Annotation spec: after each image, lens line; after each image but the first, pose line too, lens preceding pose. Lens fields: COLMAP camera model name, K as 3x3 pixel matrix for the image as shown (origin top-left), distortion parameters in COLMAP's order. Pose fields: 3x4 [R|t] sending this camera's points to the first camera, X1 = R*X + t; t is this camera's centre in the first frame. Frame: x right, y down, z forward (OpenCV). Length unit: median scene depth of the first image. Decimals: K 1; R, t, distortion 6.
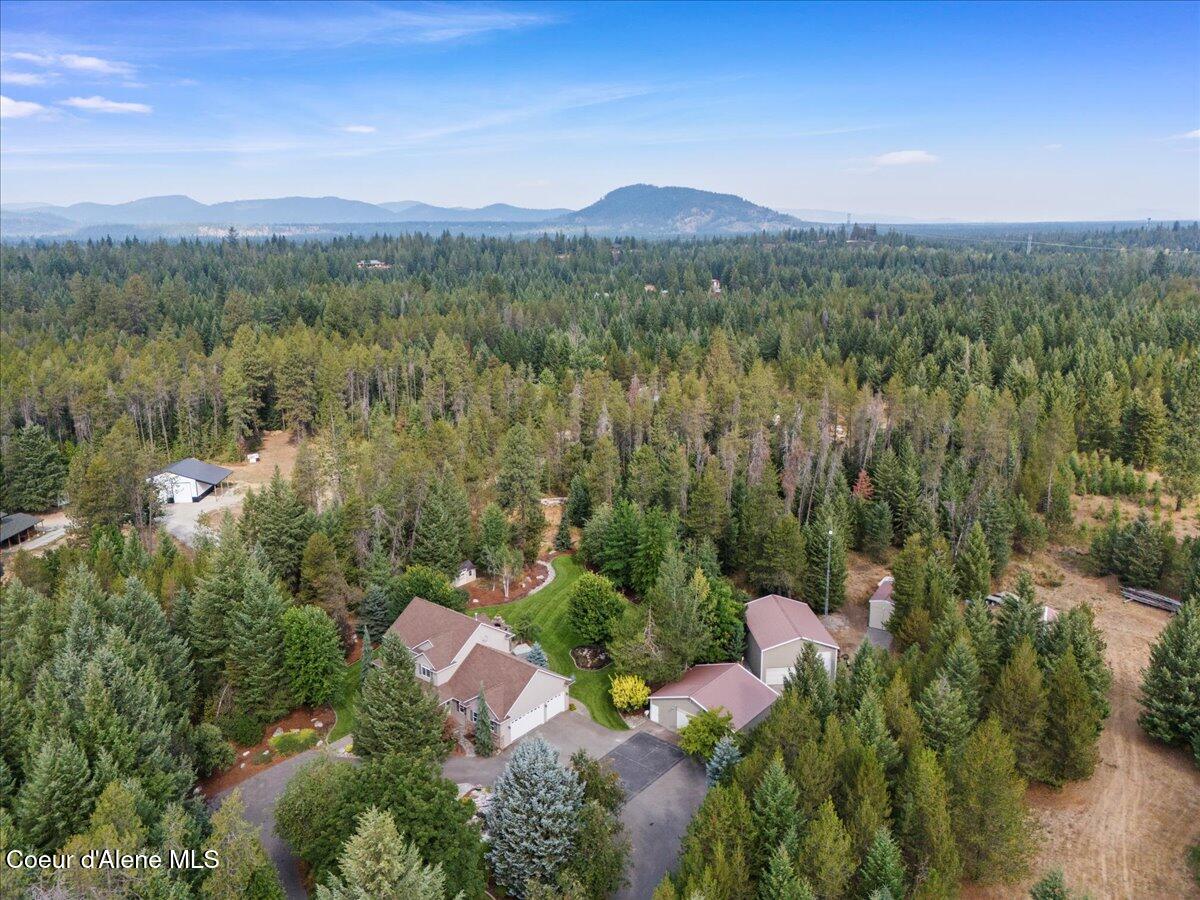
lens RADIAL K [[841.8, 0, 598.1], [0, 841.8, 440.9], [0, 0, 1]] dist [0.046893, 0.003459]
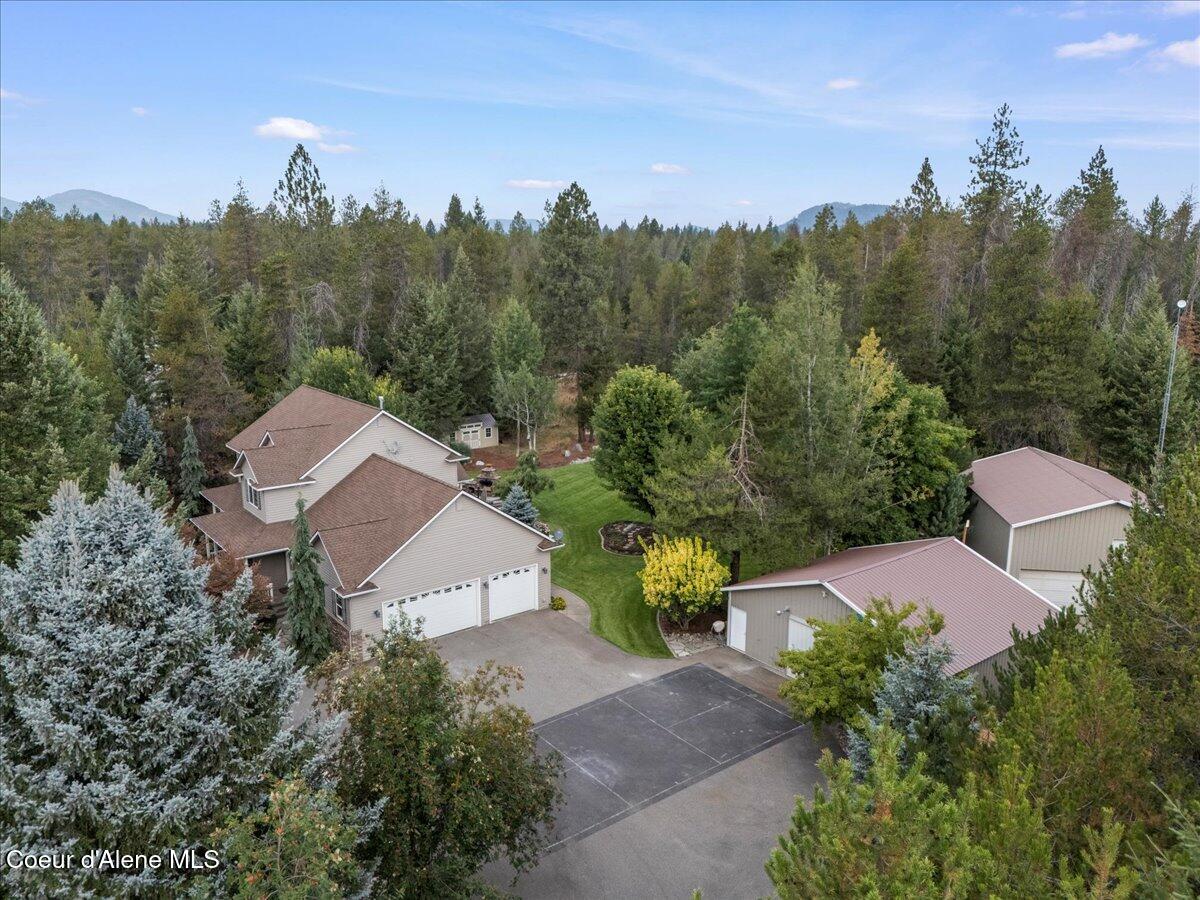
lens RADIAL K [[841.8, 0, 597.8], [0, 841.8, 455.5], [0, 0, 1]] dist [0.046893, 0.003459]
pose [[0.978164, 0.057909, -0.199606, 0.077621], [-0.058186, 0.998296, 0.004484, 0.237829], [0.199526, 0.007228, 0.979866, 0.575016]]
